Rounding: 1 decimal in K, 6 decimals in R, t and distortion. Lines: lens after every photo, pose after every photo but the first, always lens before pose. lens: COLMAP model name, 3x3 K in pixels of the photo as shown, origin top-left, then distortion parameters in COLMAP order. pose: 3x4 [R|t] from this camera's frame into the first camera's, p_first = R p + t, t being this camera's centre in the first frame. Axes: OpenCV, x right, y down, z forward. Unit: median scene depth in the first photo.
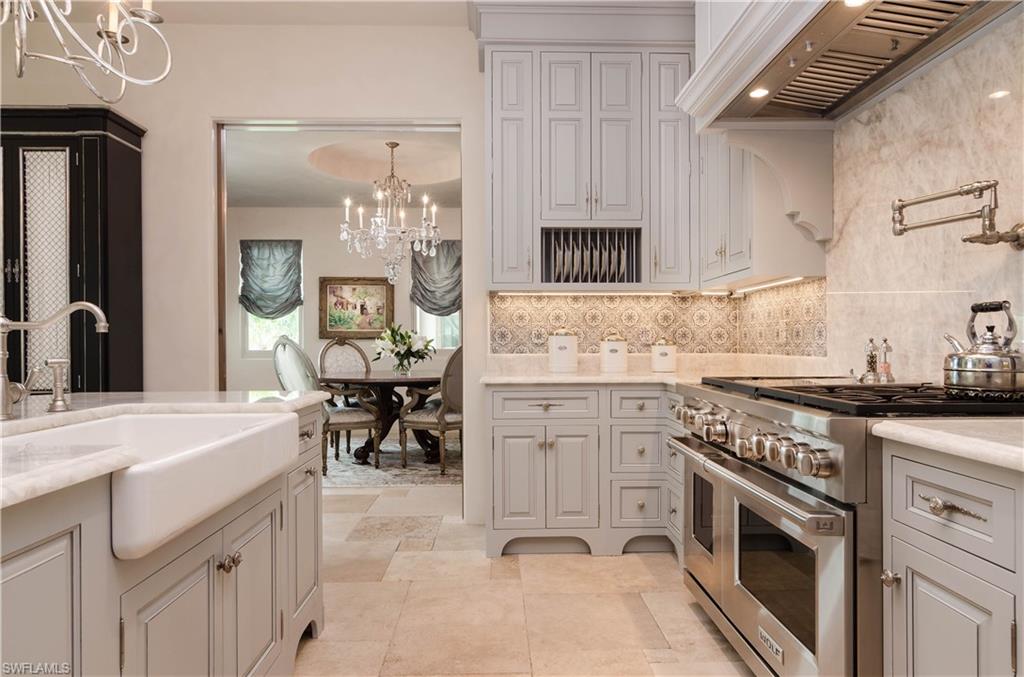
lens RADIAL K [[651.7, 0, 512.0], [0, 651.7, 338.5], [0, 0, 1]] dist [0.004971, 0.001869]
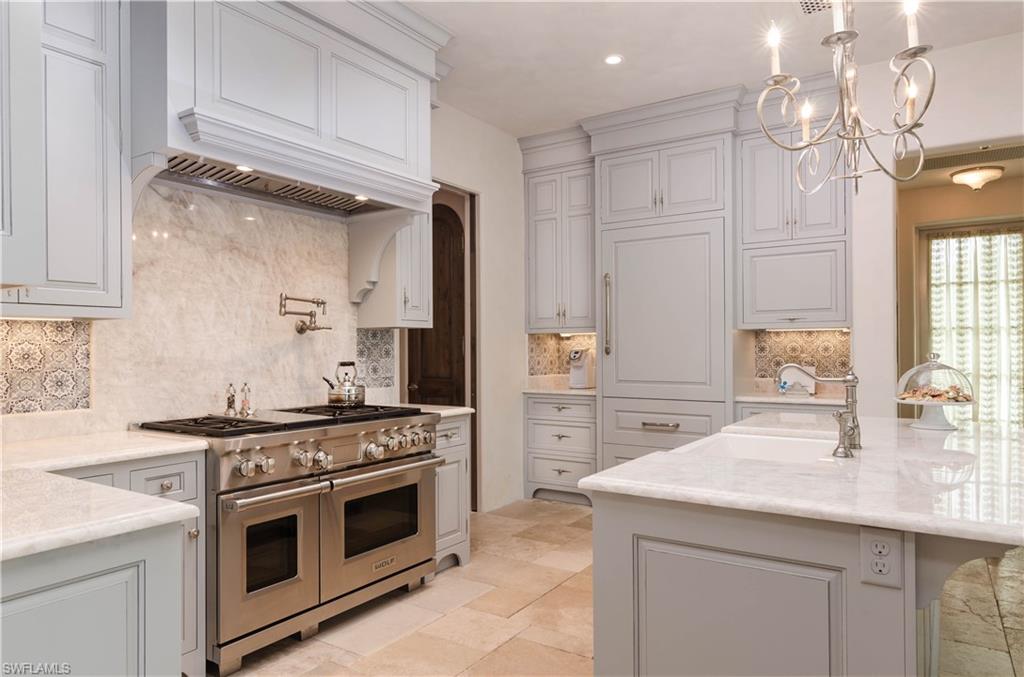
lens RADIAL K [[651.7, 0, 512.0], [0, 651.7, 338.5], [0, 0, 1]] dist [0.004971, 0.001869]
pose [[-0.818214, 0.017334, 0.574652, -0.643594], [0.004770, 0.999716, -0.023363, -0.054250], [-0.574893, -0.016375, -0.818064, 1.662333]]
